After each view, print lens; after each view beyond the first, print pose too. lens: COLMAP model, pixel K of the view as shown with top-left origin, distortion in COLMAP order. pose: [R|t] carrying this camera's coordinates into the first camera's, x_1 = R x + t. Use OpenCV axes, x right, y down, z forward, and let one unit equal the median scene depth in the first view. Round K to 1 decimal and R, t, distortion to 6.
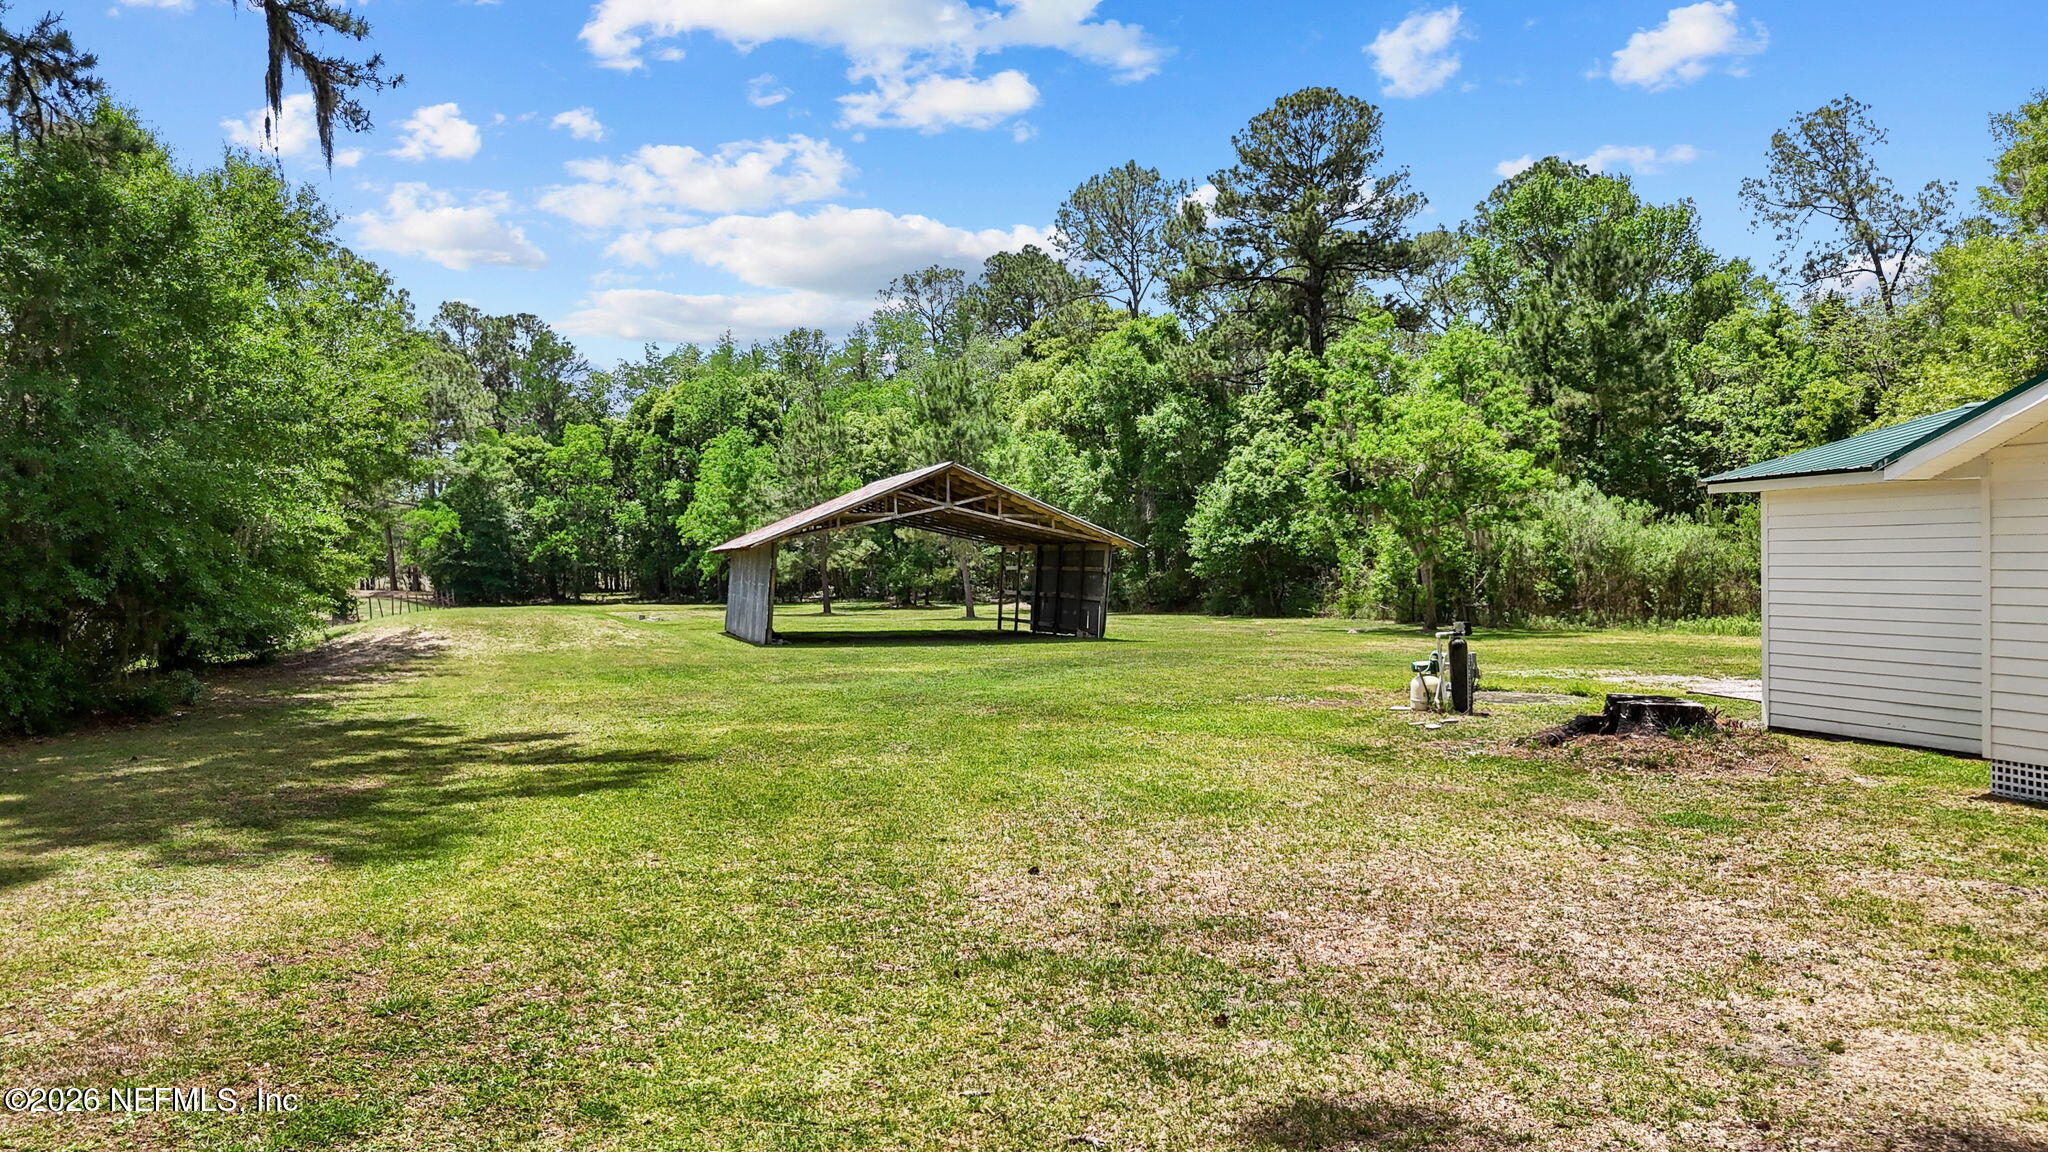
lens RADIAL K [[1526.3, 0, 1024.0], [0, 1526.3, 576.0], [0, 0, 1]] dist [0.123881, -0.168556]
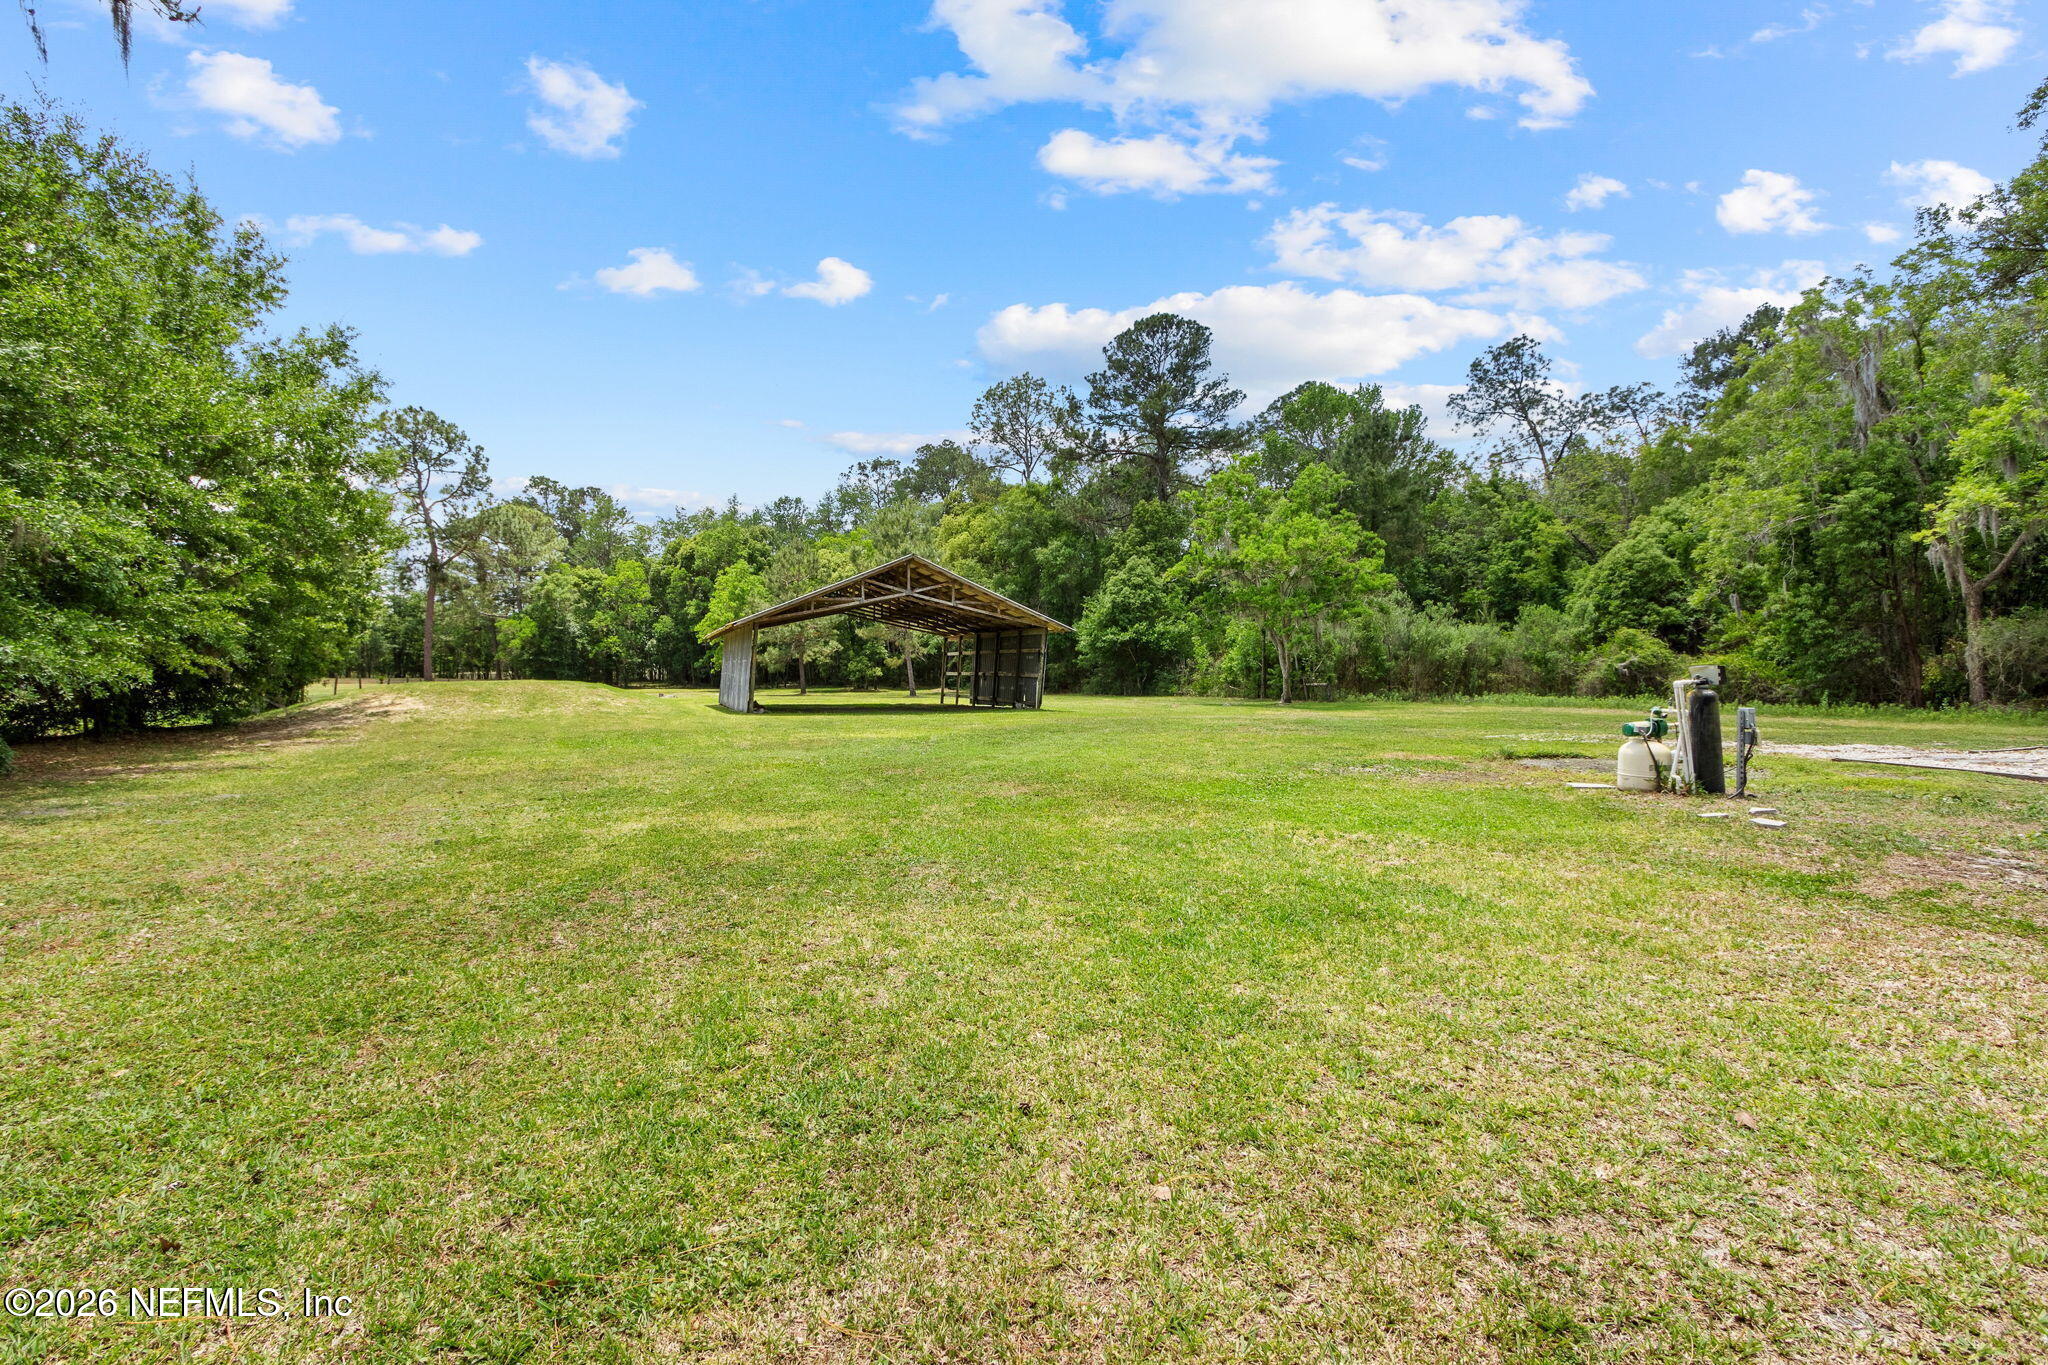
lens RADIAL K [[942.4, 0, 996.1], [0, 942.4, 692.5], [0, 0, 1]] dist [-0.000809, 0.008613]
pose [[0.997365, 0.002987, 0.072487, -0.019787], [-0.004111, 0.999873, 0.015366, 0.009873], [-0.072432, -0.015624, 0.997251, 0.159399]]
